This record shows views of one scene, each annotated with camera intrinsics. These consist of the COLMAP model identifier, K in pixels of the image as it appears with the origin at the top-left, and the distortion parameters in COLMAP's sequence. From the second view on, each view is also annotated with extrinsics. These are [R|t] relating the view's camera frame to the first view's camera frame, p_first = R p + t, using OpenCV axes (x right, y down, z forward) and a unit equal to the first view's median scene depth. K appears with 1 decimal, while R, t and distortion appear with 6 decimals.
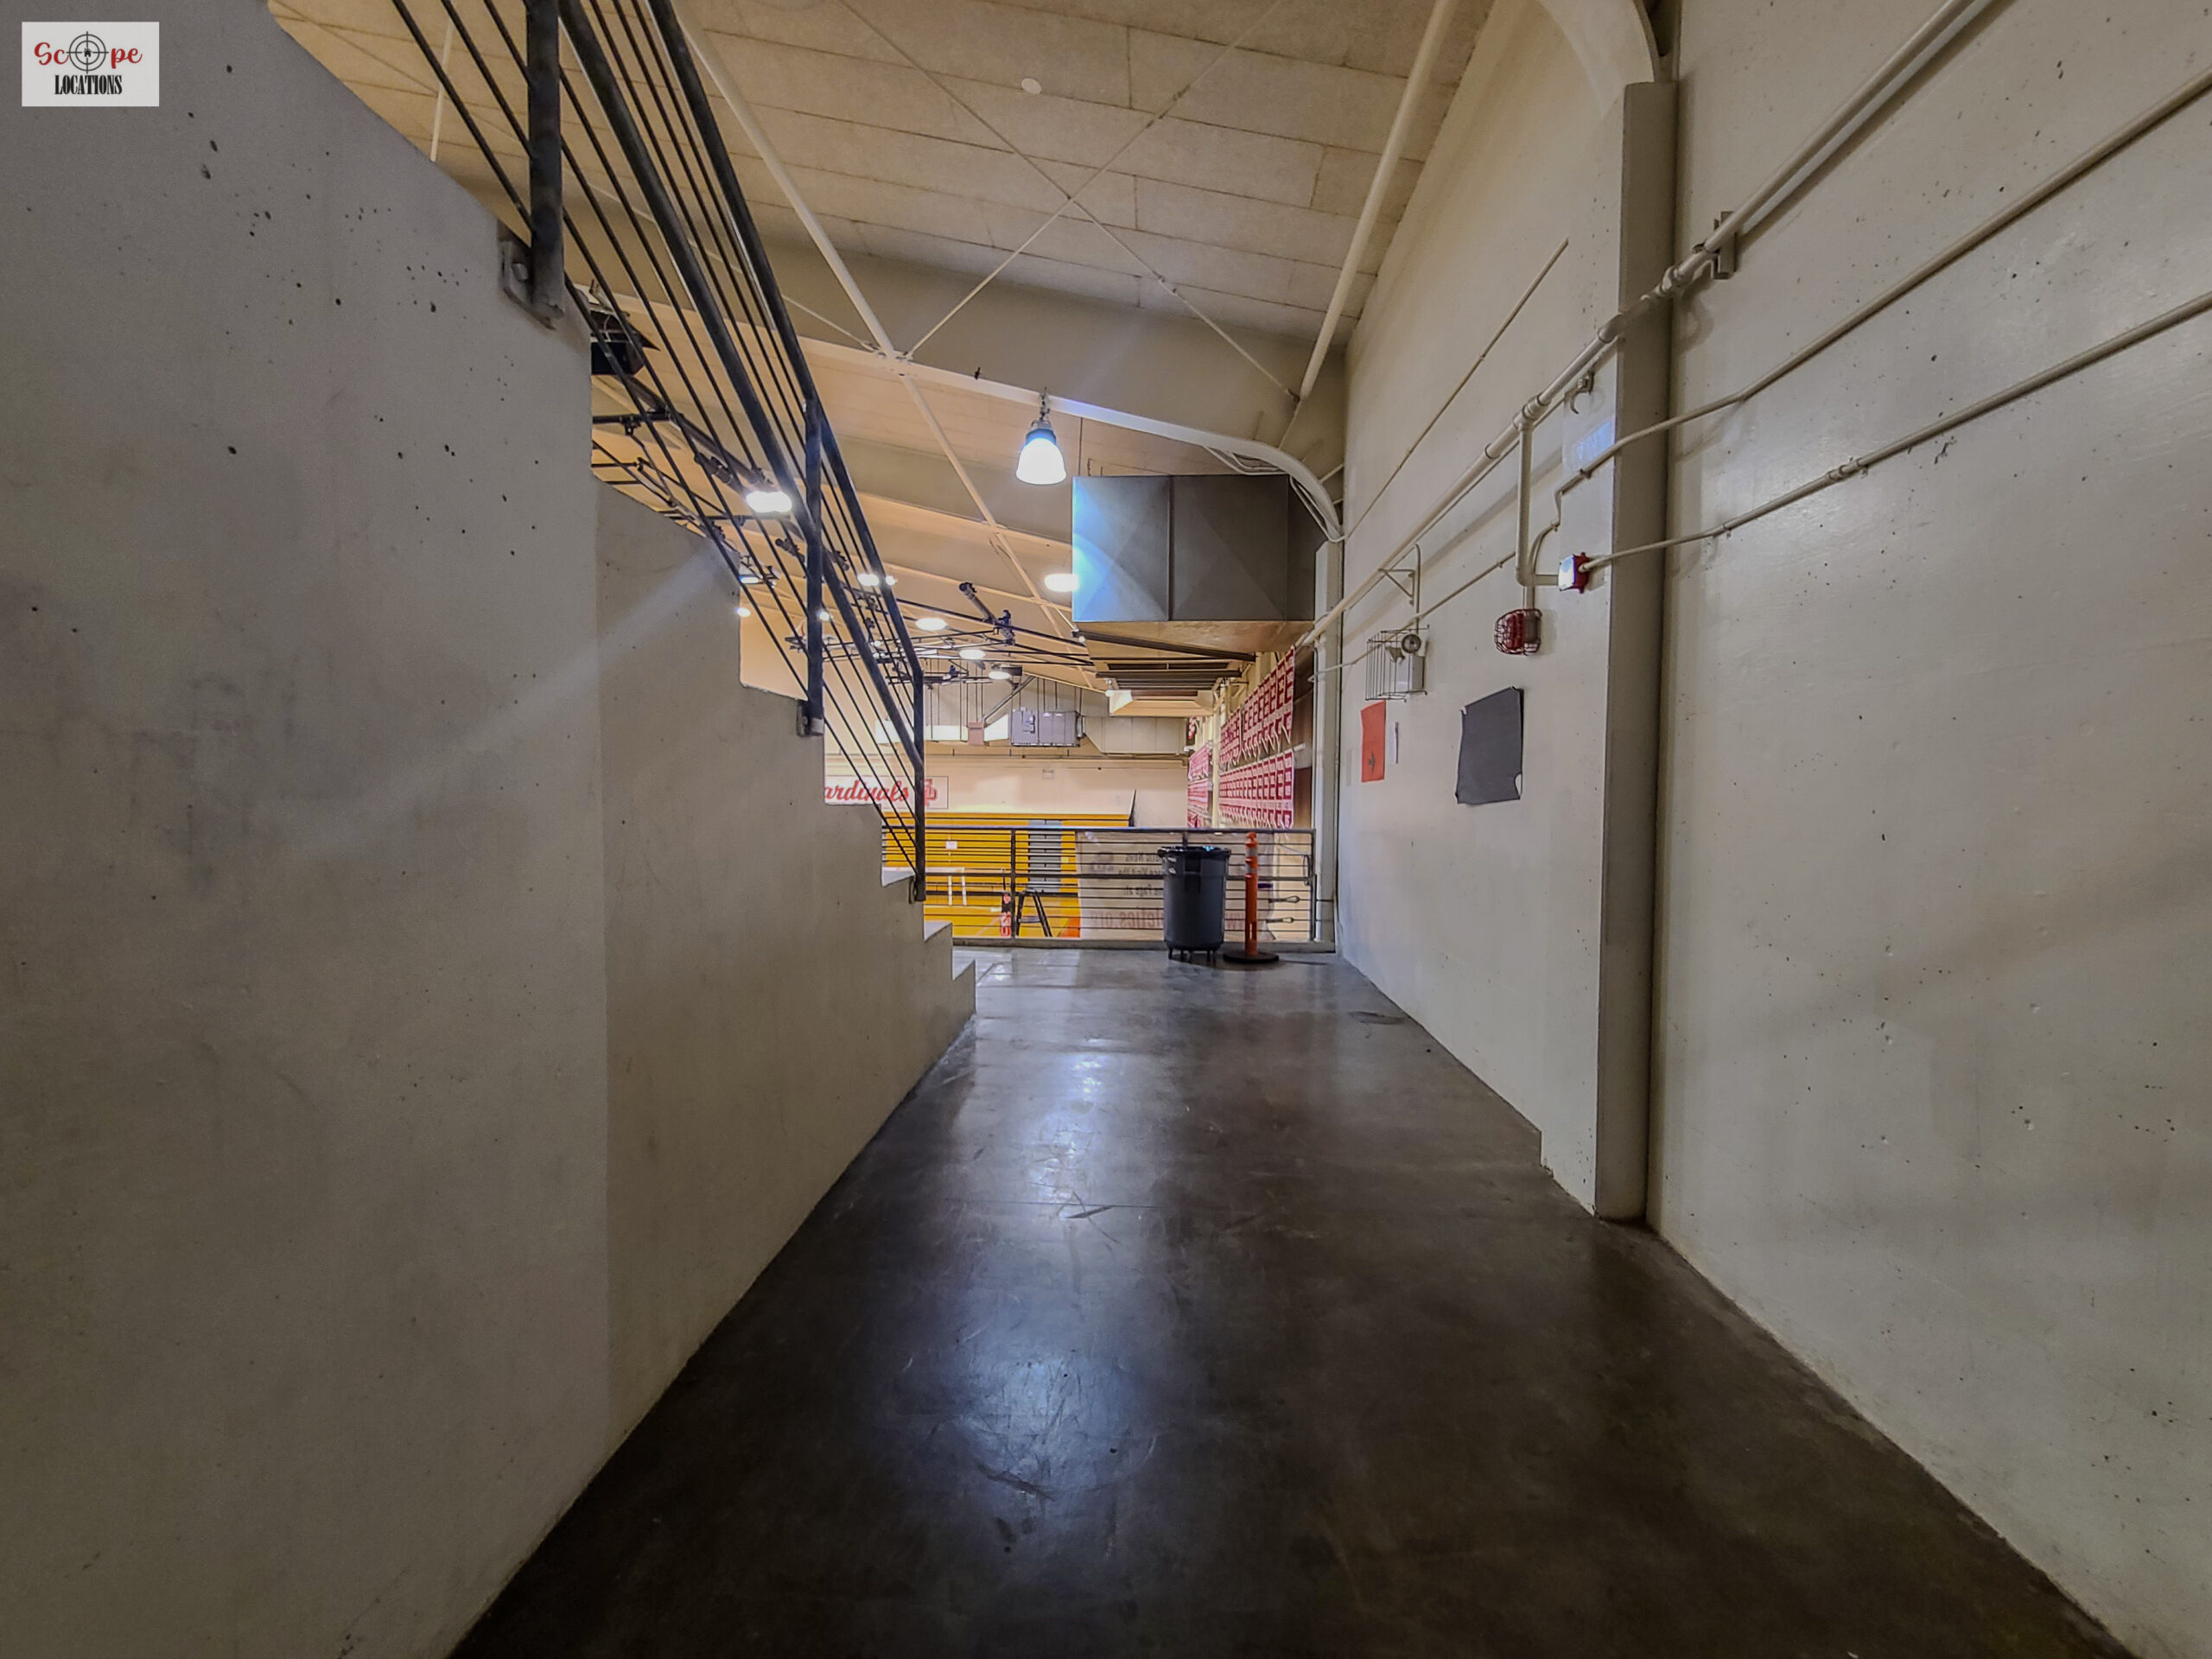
lens RADIAL K [[900.9, 0, 1099.3], [0, 900.9, 830.2], [0, 0, 1]] dist [-0.000720, -0.002408]
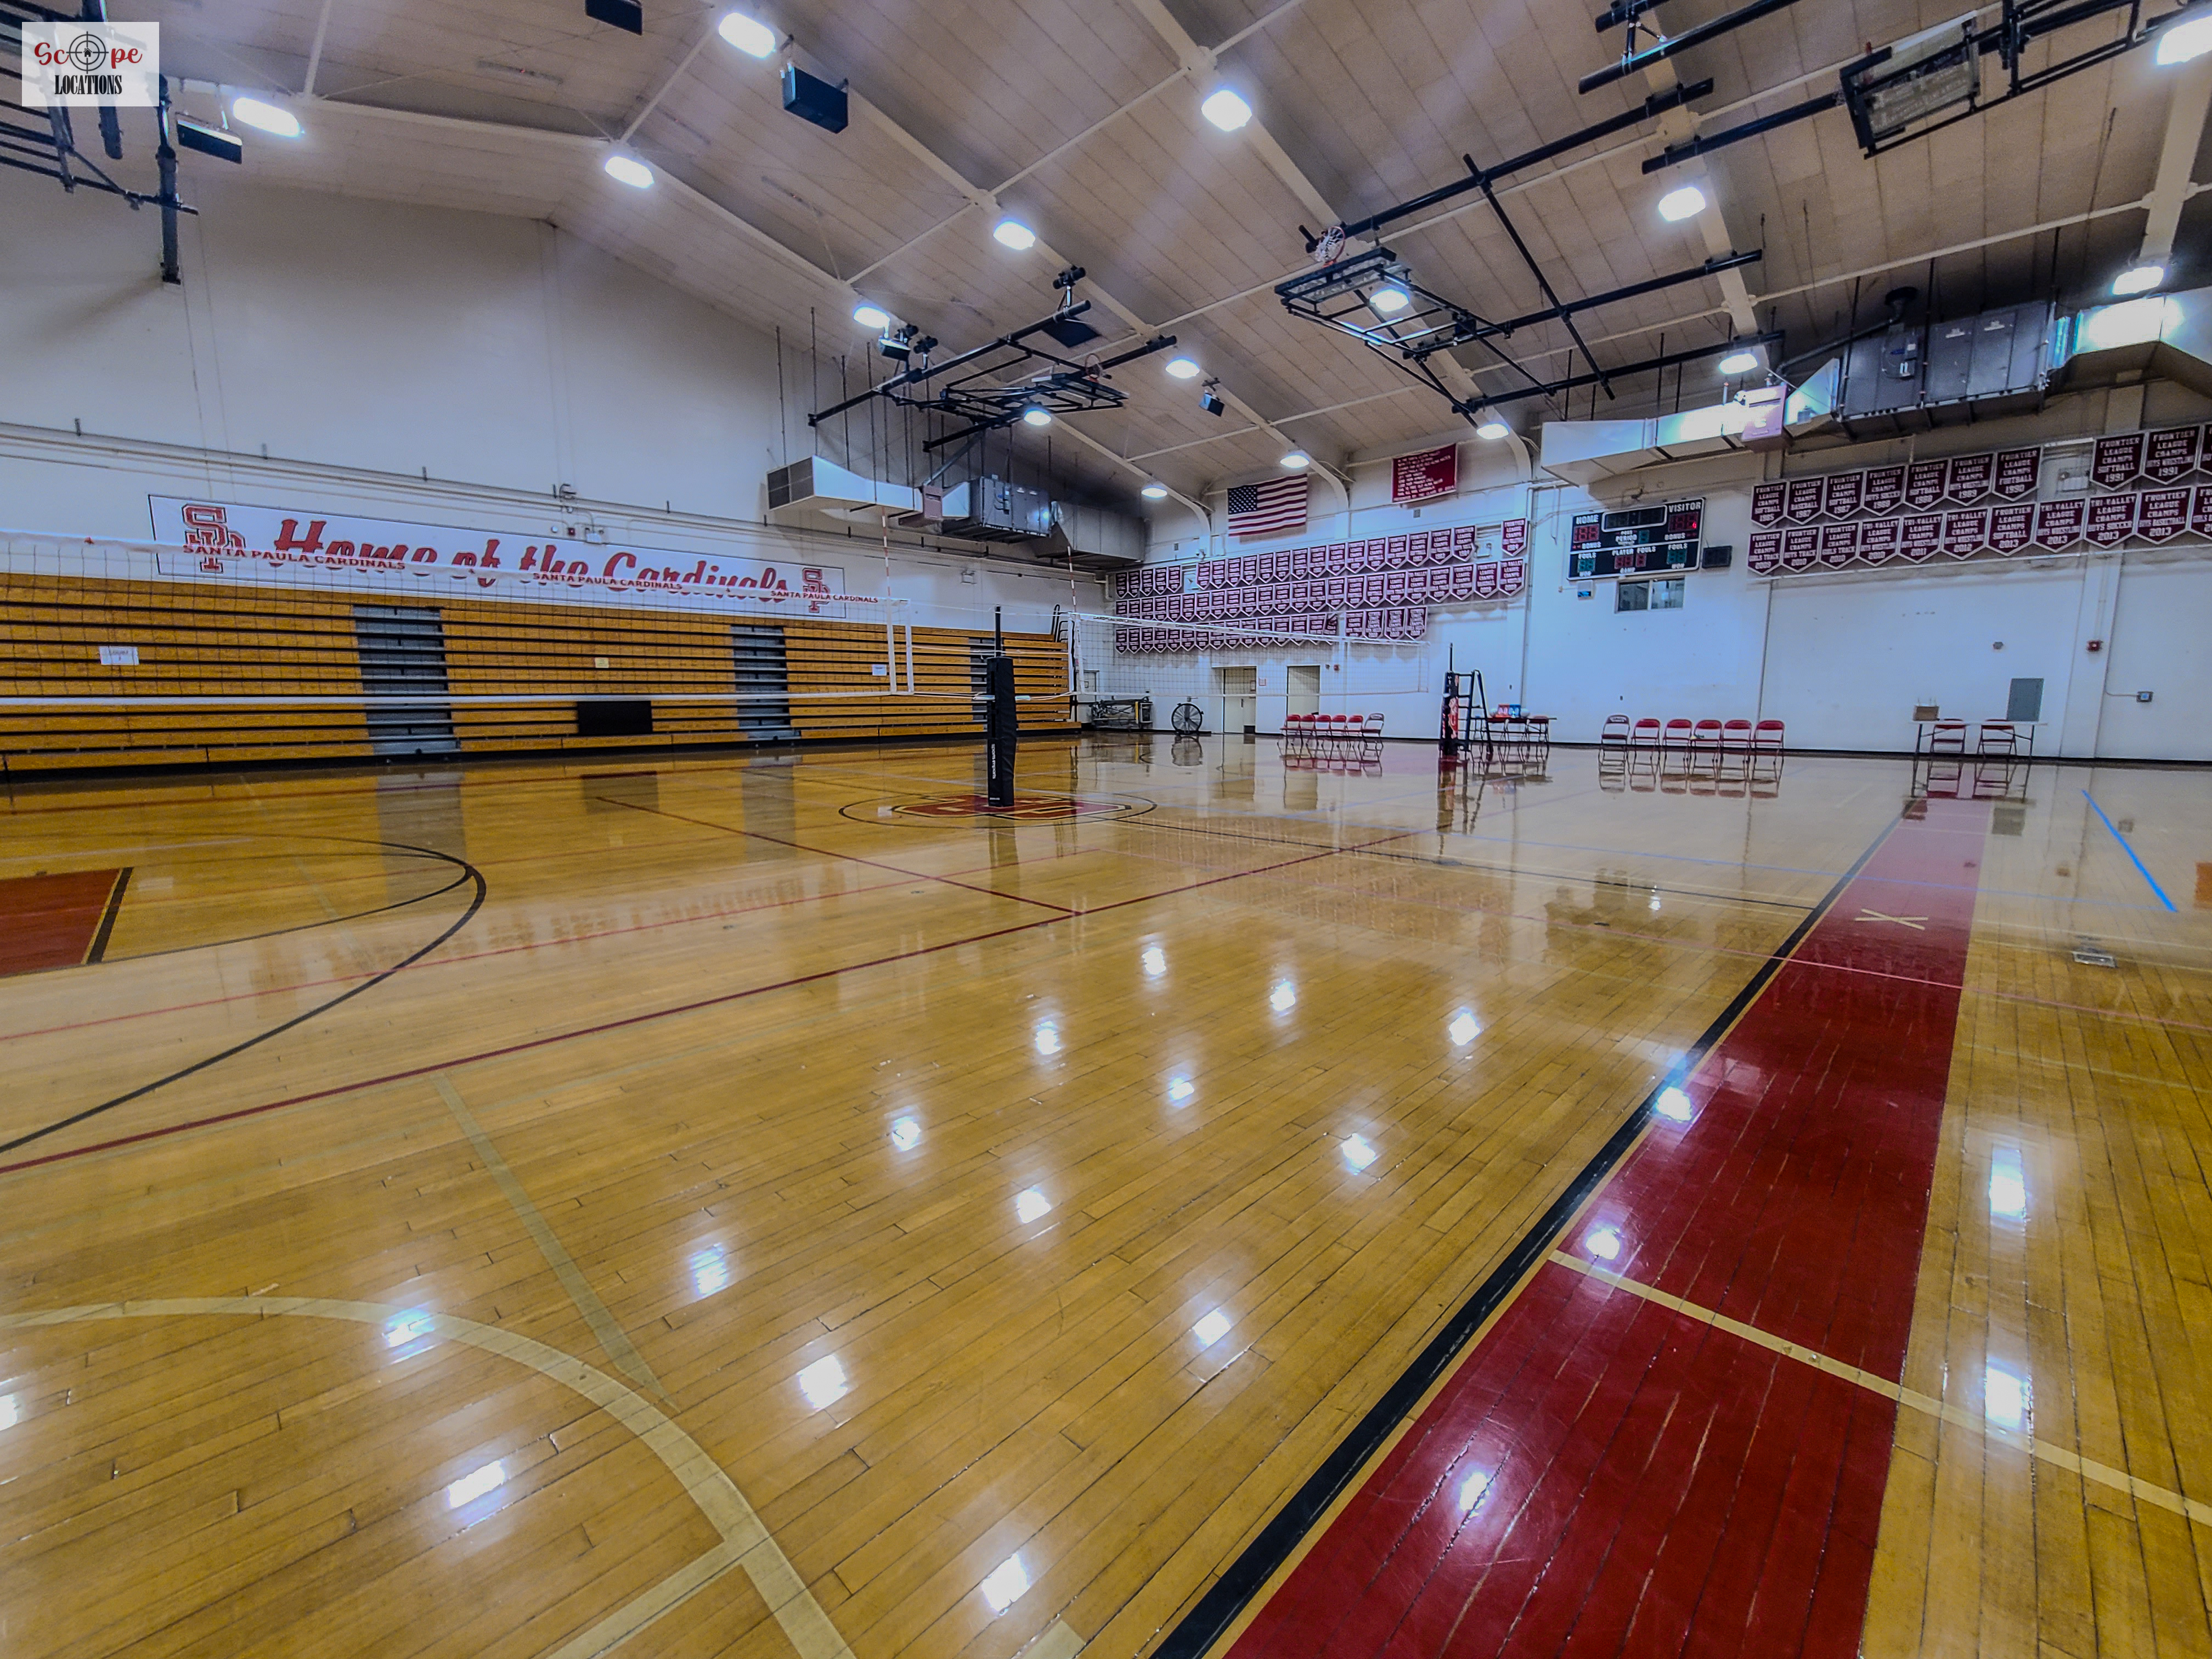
lens RADIAL K [[900.9, 0, 1110.6], [0, 900.9, 825.3], [0, 0, 1]] dist [-0.000720, -0.002408]
pose [[0.657866, -0.120010, 0.743512, -2.867458], [0.040474, 0.991430, 0.124214, 0.279526], [-0.752047, -0.051623, 0.657085, 2.082261]]
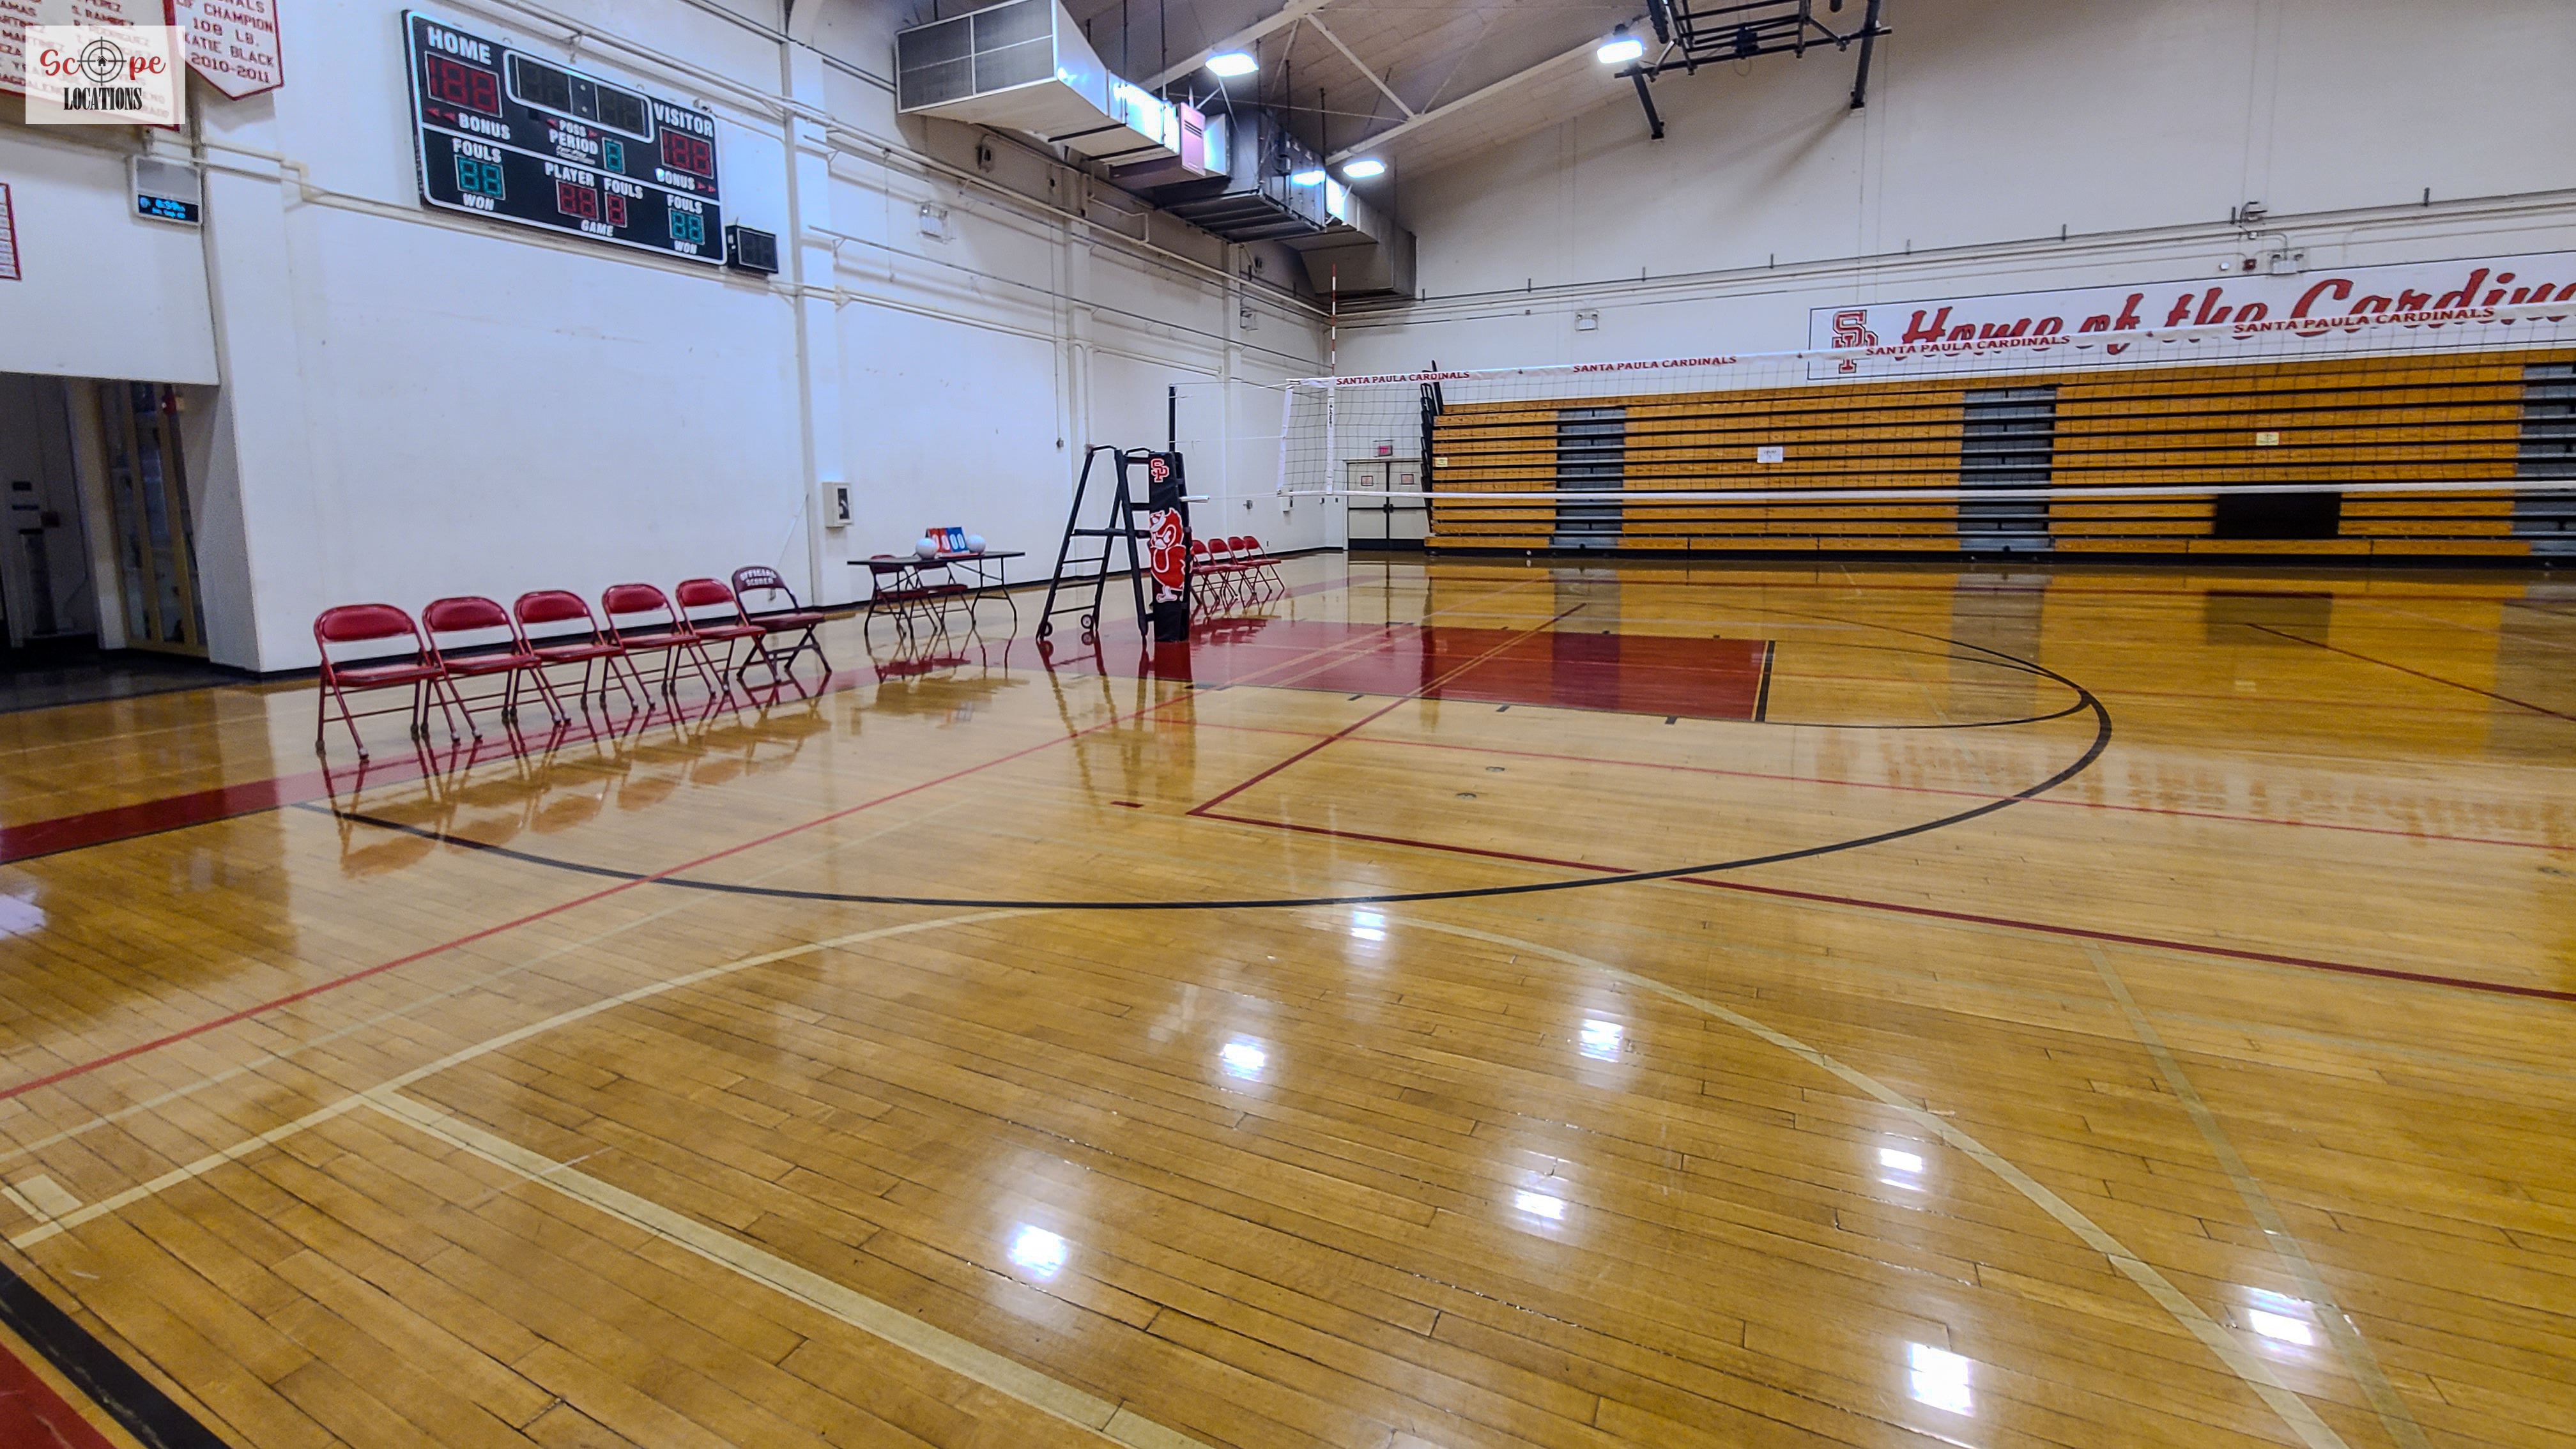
lens RADIAL K [[1050.0, 0, 1292.9], [0, 1050.0, 611.5], [0, 0, 1]] dist [-0.002819, -0.000586]
pose [[0.927785, 0.016053, -0.372769, -2.917589], [0.009209, 0.997784, 0.065890, 0.275687], [0.373001, -0.064564, 0.925582, 2.106603]]
